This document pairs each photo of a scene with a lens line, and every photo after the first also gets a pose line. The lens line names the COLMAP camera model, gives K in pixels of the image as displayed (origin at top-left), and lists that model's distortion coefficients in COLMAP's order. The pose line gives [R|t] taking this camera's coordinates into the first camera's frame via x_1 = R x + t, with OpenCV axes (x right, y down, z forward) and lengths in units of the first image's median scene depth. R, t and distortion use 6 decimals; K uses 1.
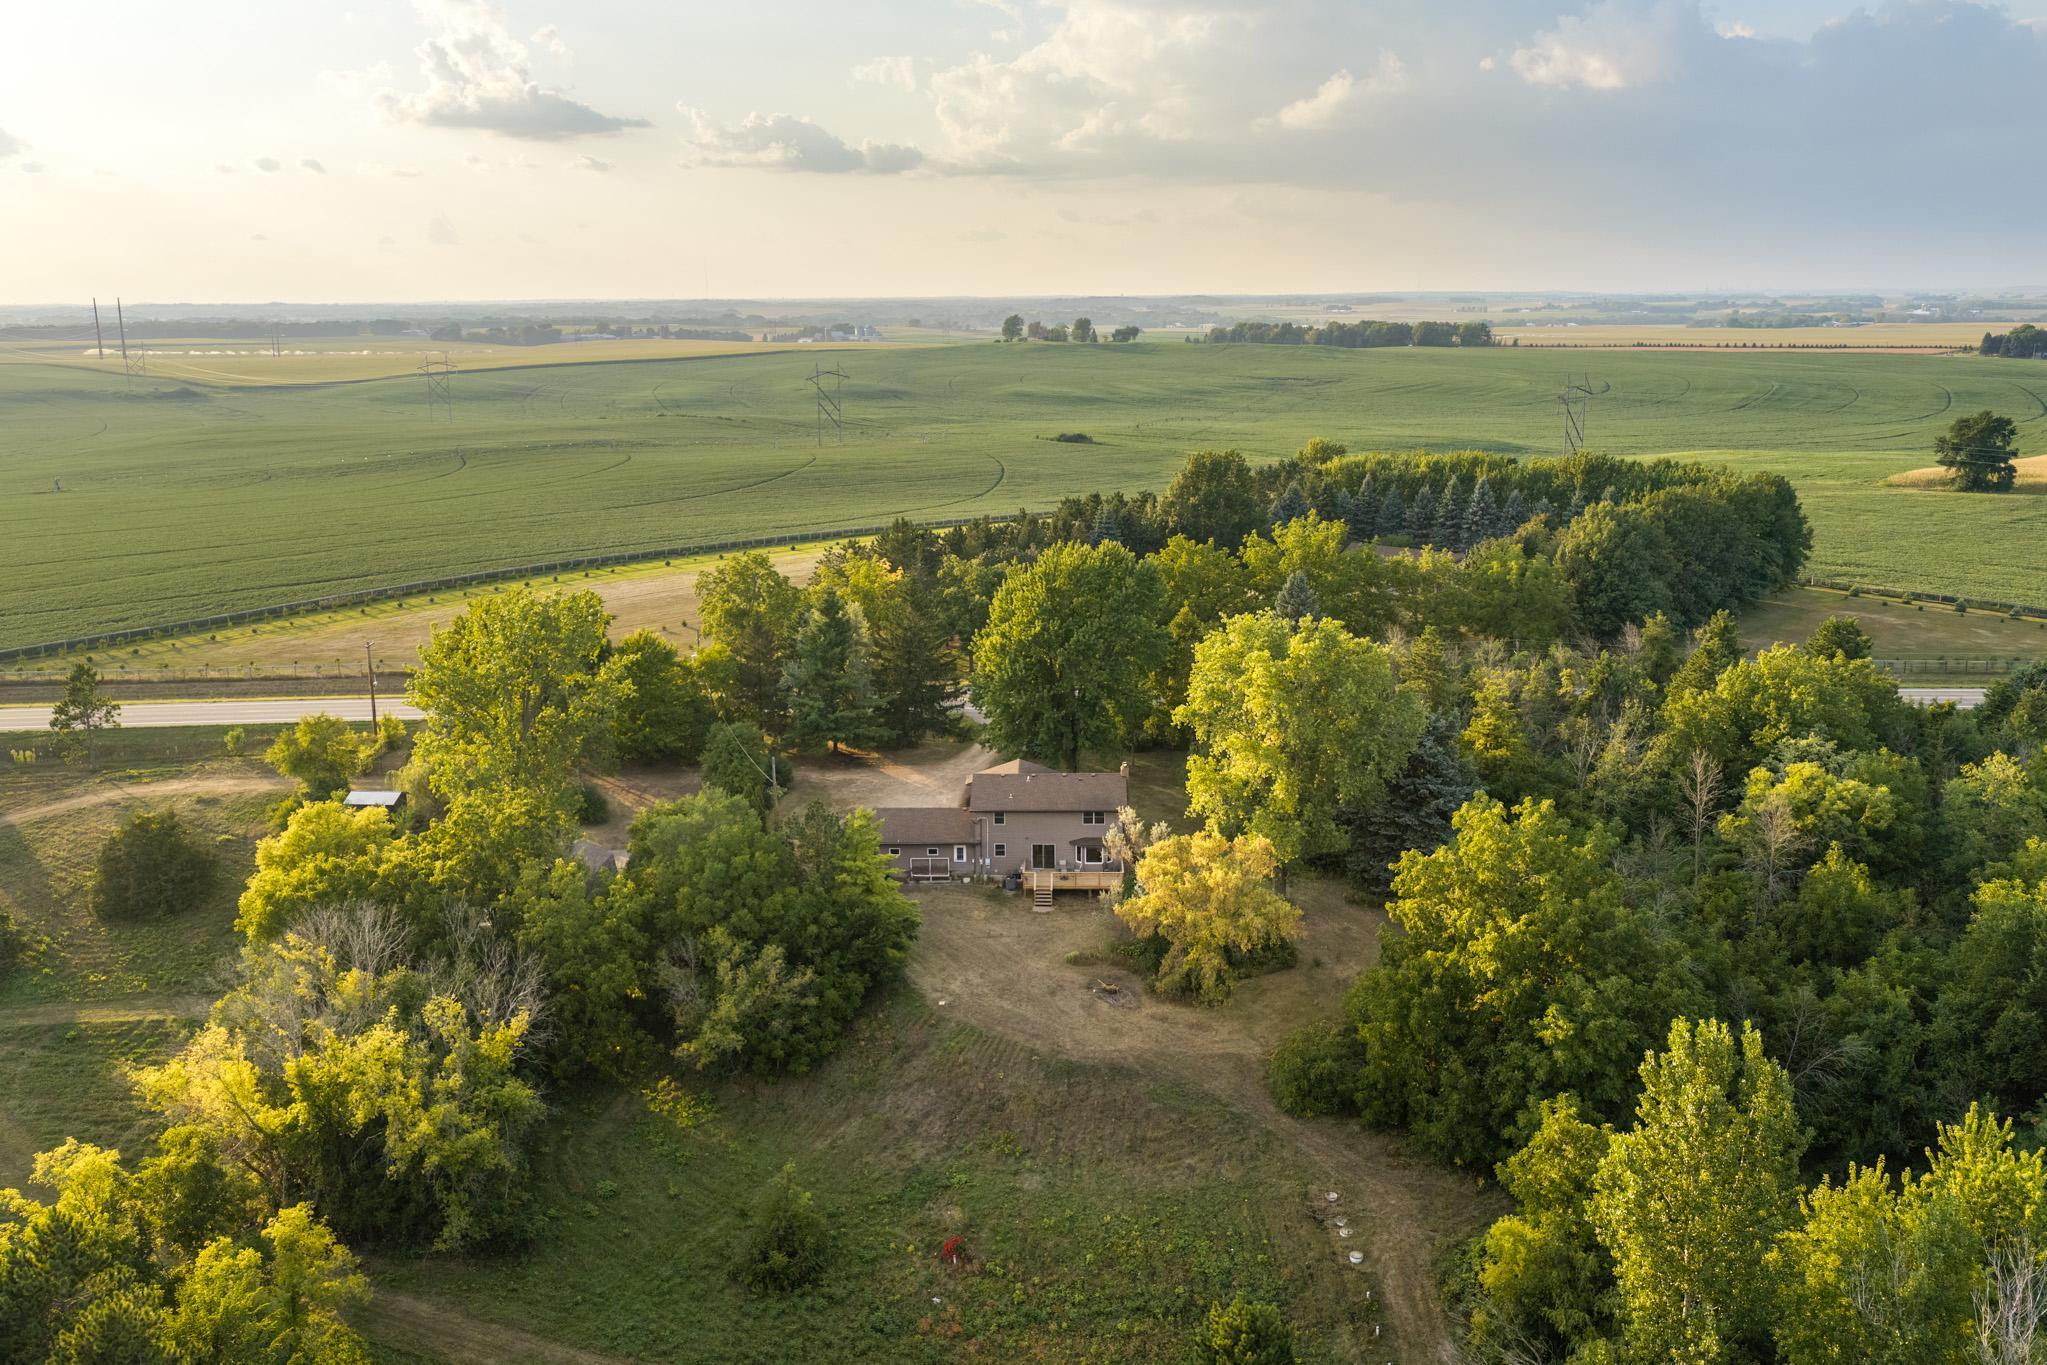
lens RADIAL K [[1749.7, 0, 1023.5], [0, 1749.7, 682.5], [0, 0, 1]] dist [0.027835, -0.056360]
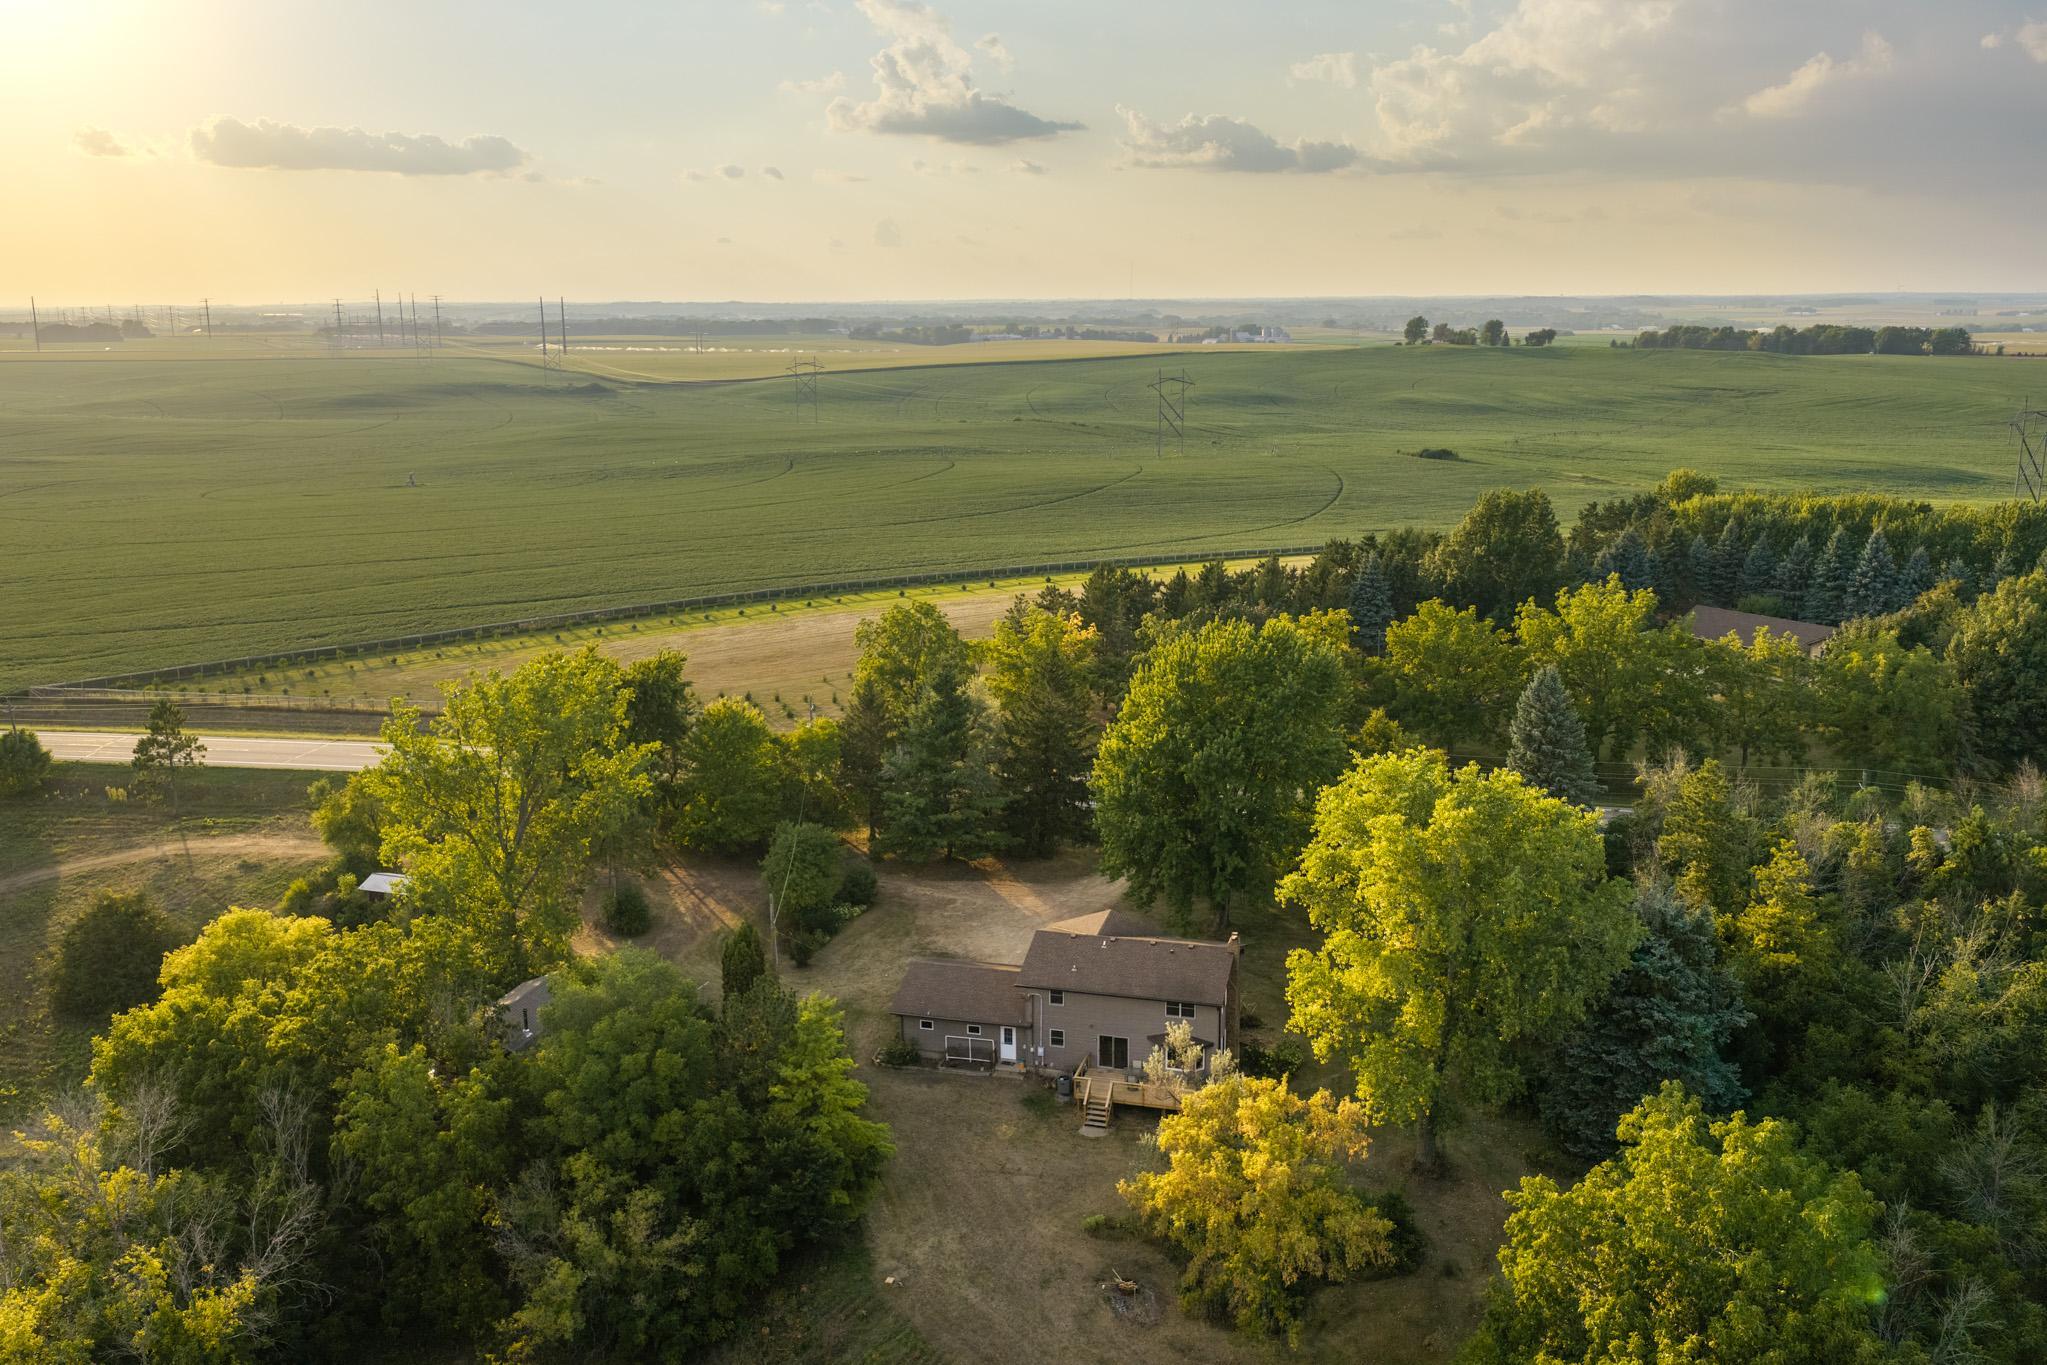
lens RADIAL K [[1749.7, 0, 1023.5], [0, 1749.7, 682.5], [0, 0, 1]] dist [0.027835, -0.056360]
pose [[0.971879, 0.053070, -0.229421, 0.071596], [-0.053059, 0.998572, 0.006222, -0.031925], [0.229423, 0.006126, 0.973307, 0.135086]]
